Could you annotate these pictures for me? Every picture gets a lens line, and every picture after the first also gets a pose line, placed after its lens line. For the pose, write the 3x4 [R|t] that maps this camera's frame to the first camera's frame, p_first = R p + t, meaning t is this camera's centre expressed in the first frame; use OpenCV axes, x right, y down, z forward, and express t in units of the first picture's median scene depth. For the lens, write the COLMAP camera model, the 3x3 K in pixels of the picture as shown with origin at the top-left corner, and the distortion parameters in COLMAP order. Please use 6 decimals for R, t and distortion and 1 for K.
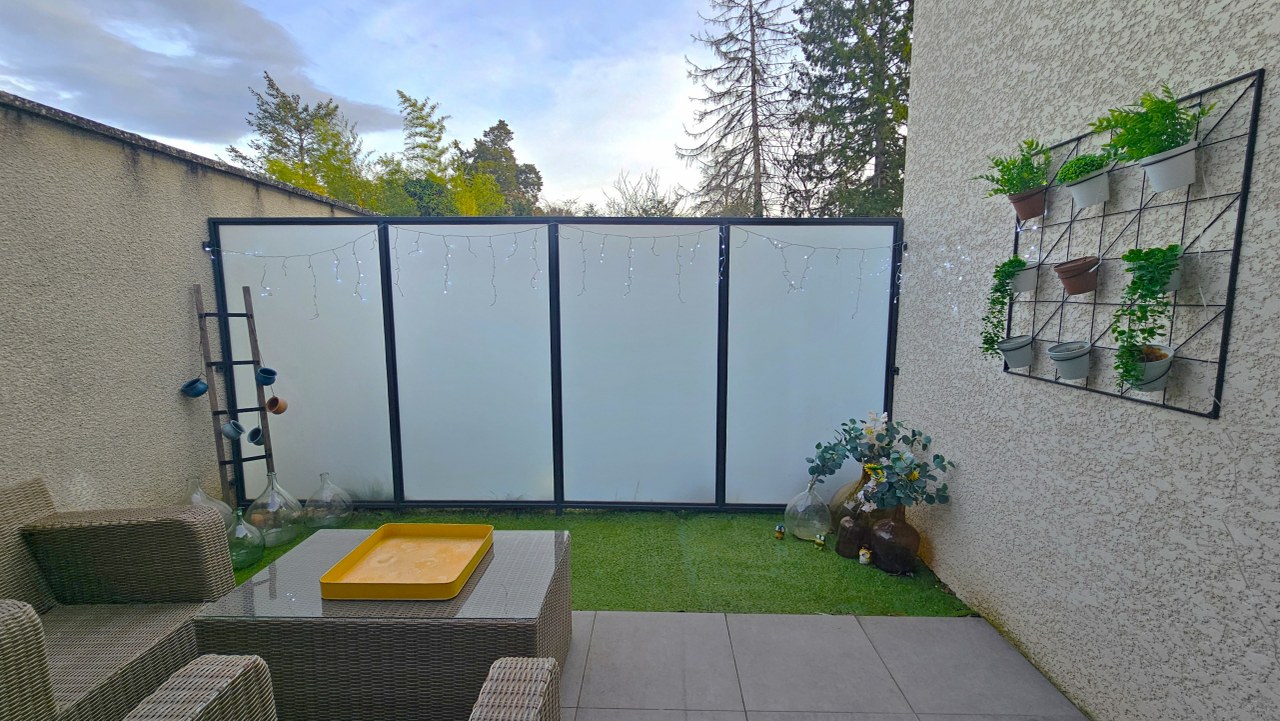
lens RADIAL K [[538.6, 0, 640.0], [0, 538.6, 360.5], [0, 0, 1]] dist [-0.001425, 0.000257]
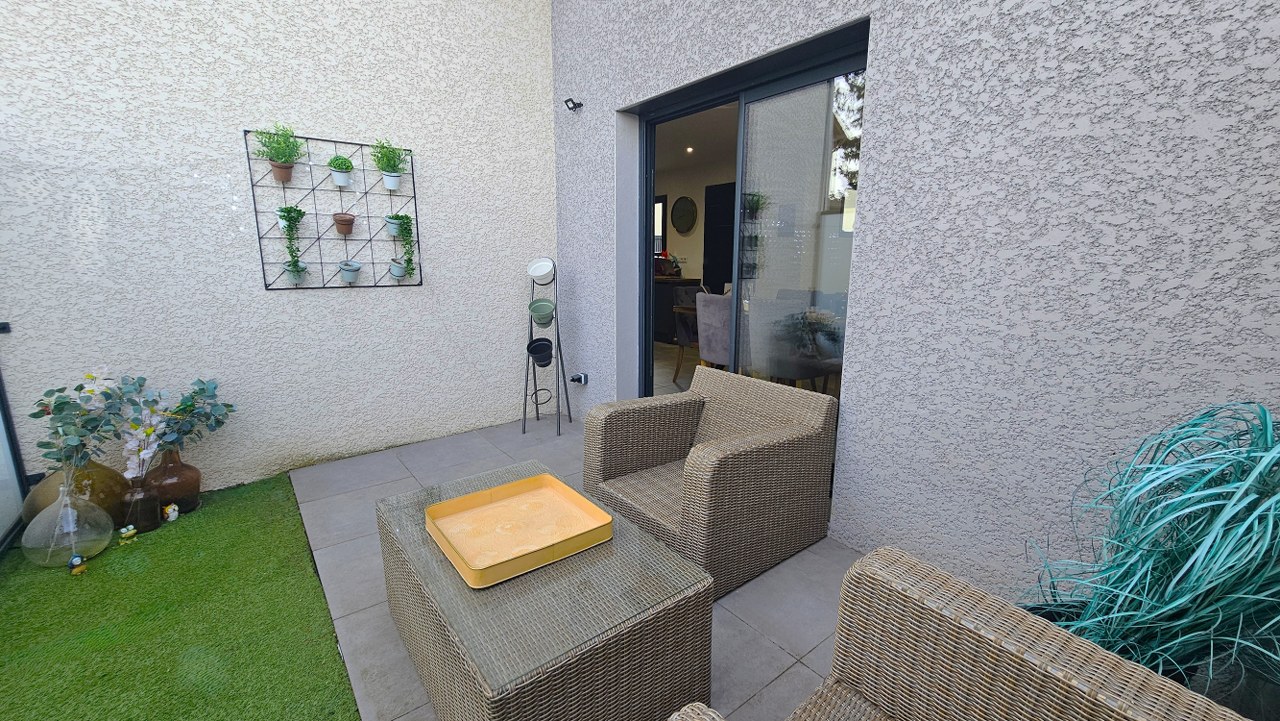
lens RADIAL K [[527.6, 0, 640.0], [0, 527.6, 360.5], [0, 0, 1]] dist [0.000707, -0.000205]
pose [[-0.638510, -0.153551, 0.754140, -1.089774], [0.088100, 0.958870, 0.269828, -0.094673], [-0.764554, 0.238728, -0.598721, 1.249020]]
